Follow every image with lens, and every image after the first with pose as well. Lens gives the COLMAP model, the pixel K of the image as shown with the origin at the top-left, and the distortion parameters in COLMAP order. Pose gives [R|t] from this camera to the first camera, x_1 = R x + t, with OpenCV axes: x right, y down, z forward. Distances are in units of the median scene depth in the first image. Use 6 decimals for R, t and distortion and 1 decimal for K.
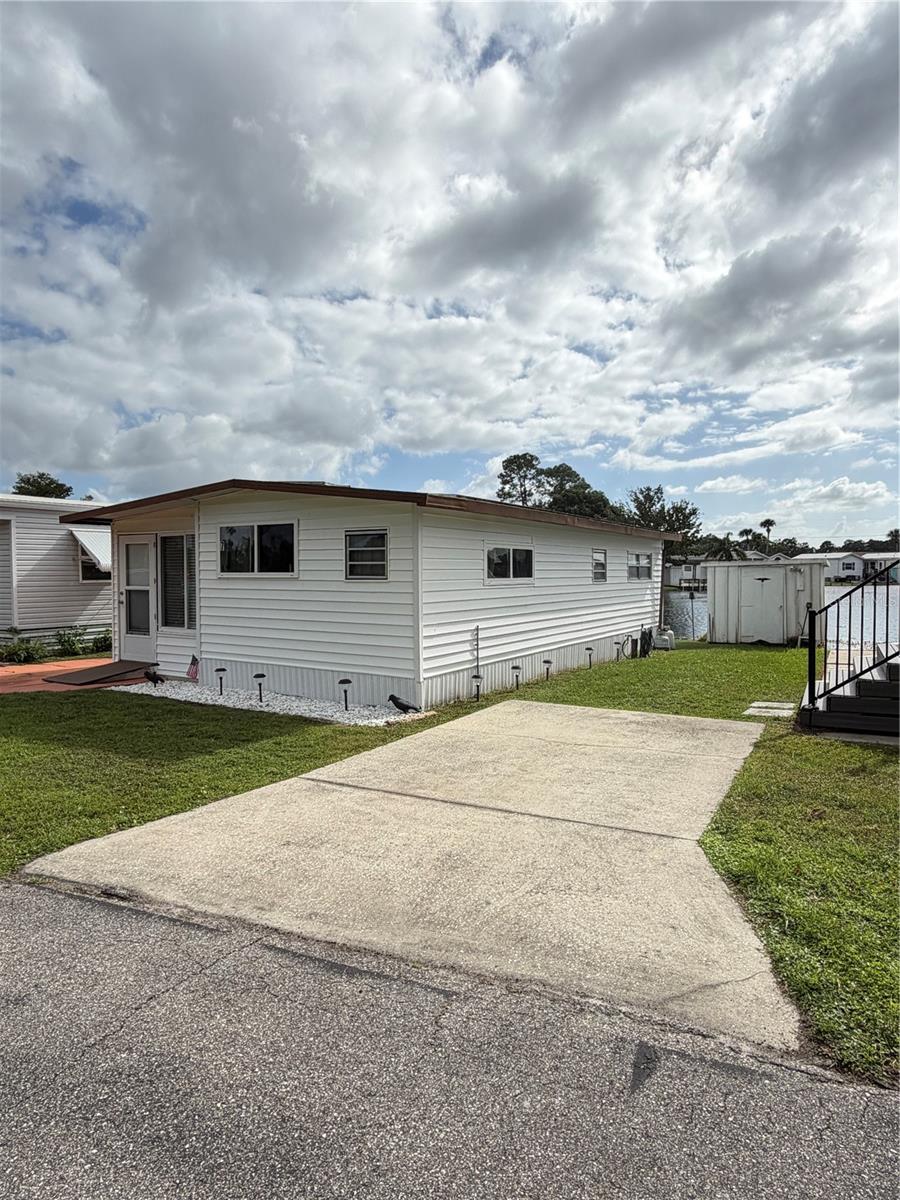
lens RADIAL K [[722.3, 0, 450.0], [0, 722.3, 600.0], [0, 0, 1]] dist [0.032179, 0.000243]
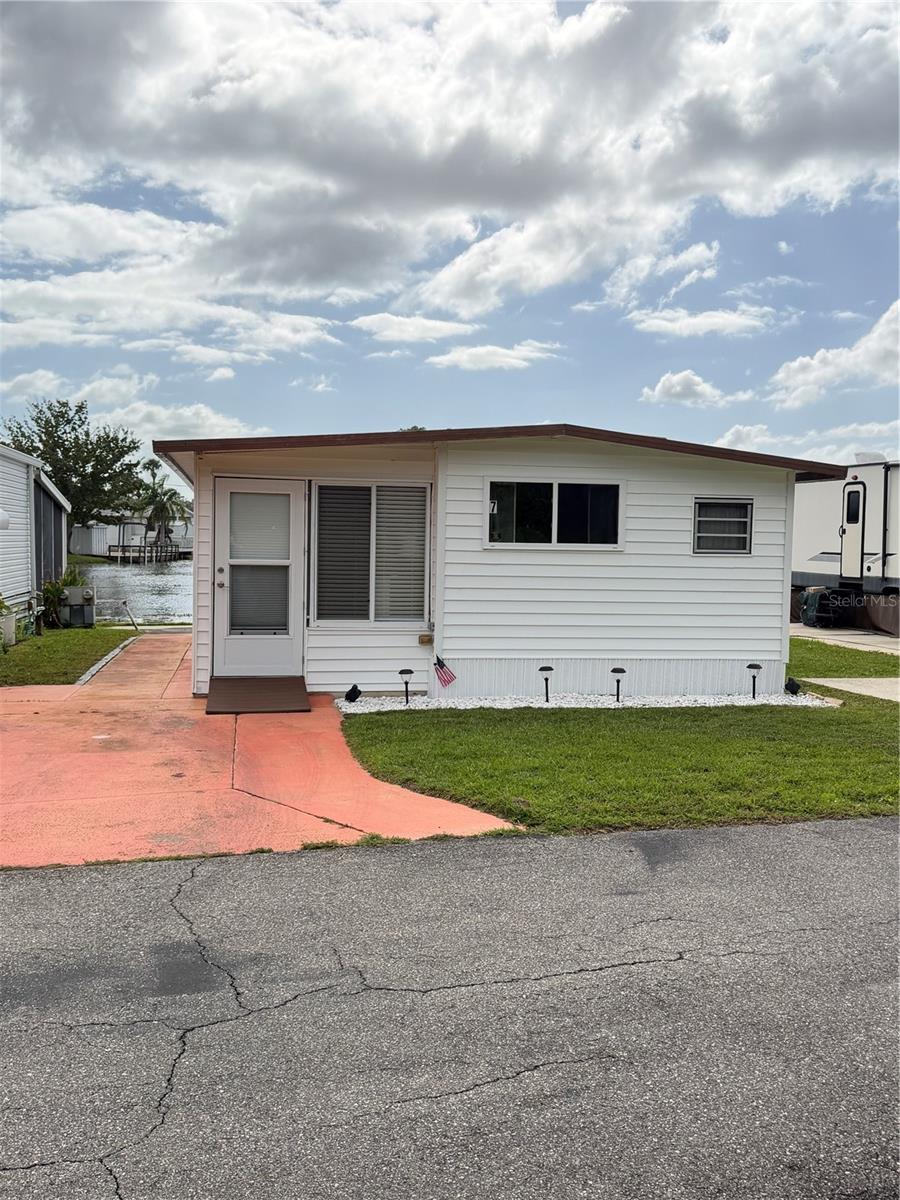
lens RADIAL K [[1159.7, 0, 450.0], [0, 1159.7, 600.0], [0, 0, 1]] dist [0.156889, 0.000897]
pose [[0.733751, -0.018315, 0.679171, -1.211976], [0.008299, 0.999804, 0.017994, 0.000052], [-0.679367, -0.007567, 0.733759, 0.150201]]
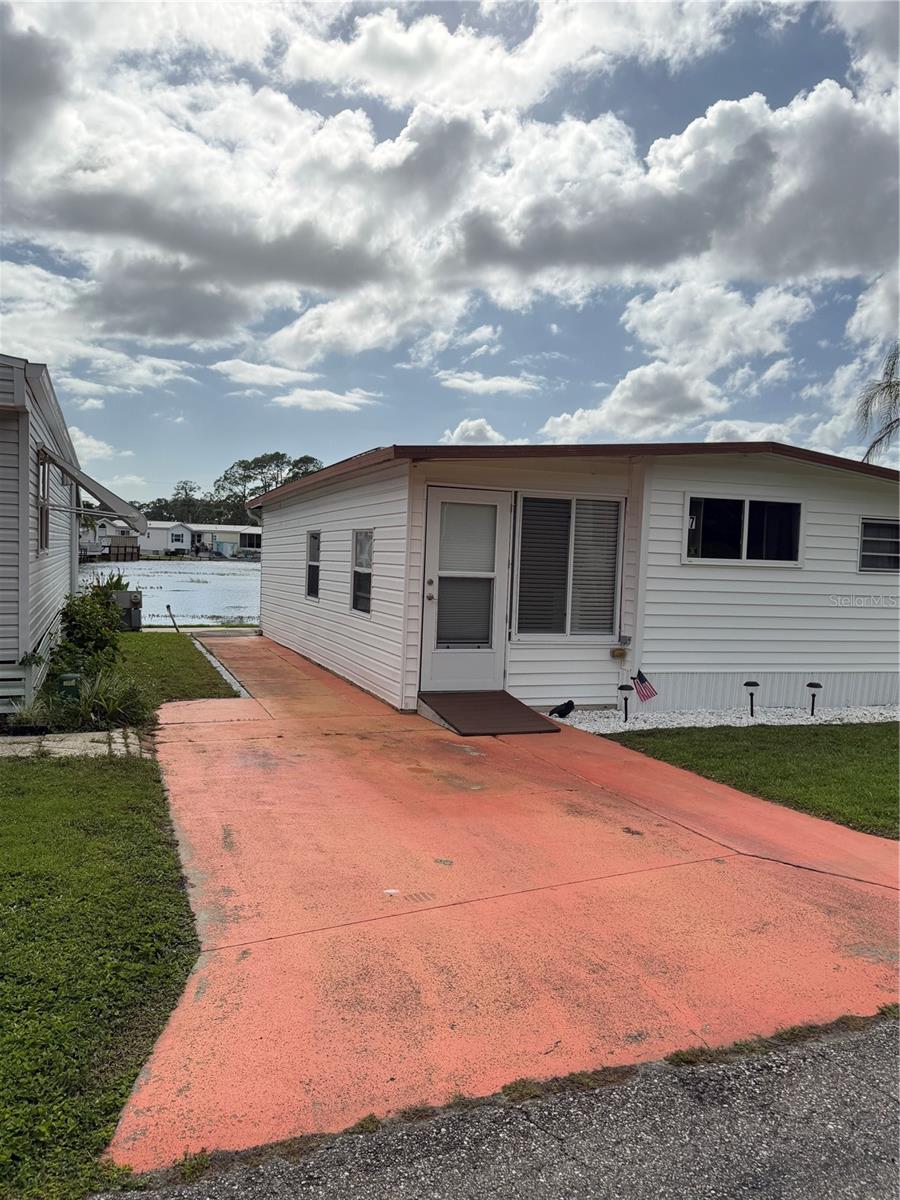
lens RADIAL K [[908.9, 0, 450.0], [0, 908.9, 600.0], [0, 0, 1]] dist [0.143652, -0.146947]
pose [[0.610463, -0.015990, 0.791883, -1.277607], [-0.006411, 0.999664, 0.025128, -0.016596], [-0.792019, -0.020417, 0.610155, 0.635377]]
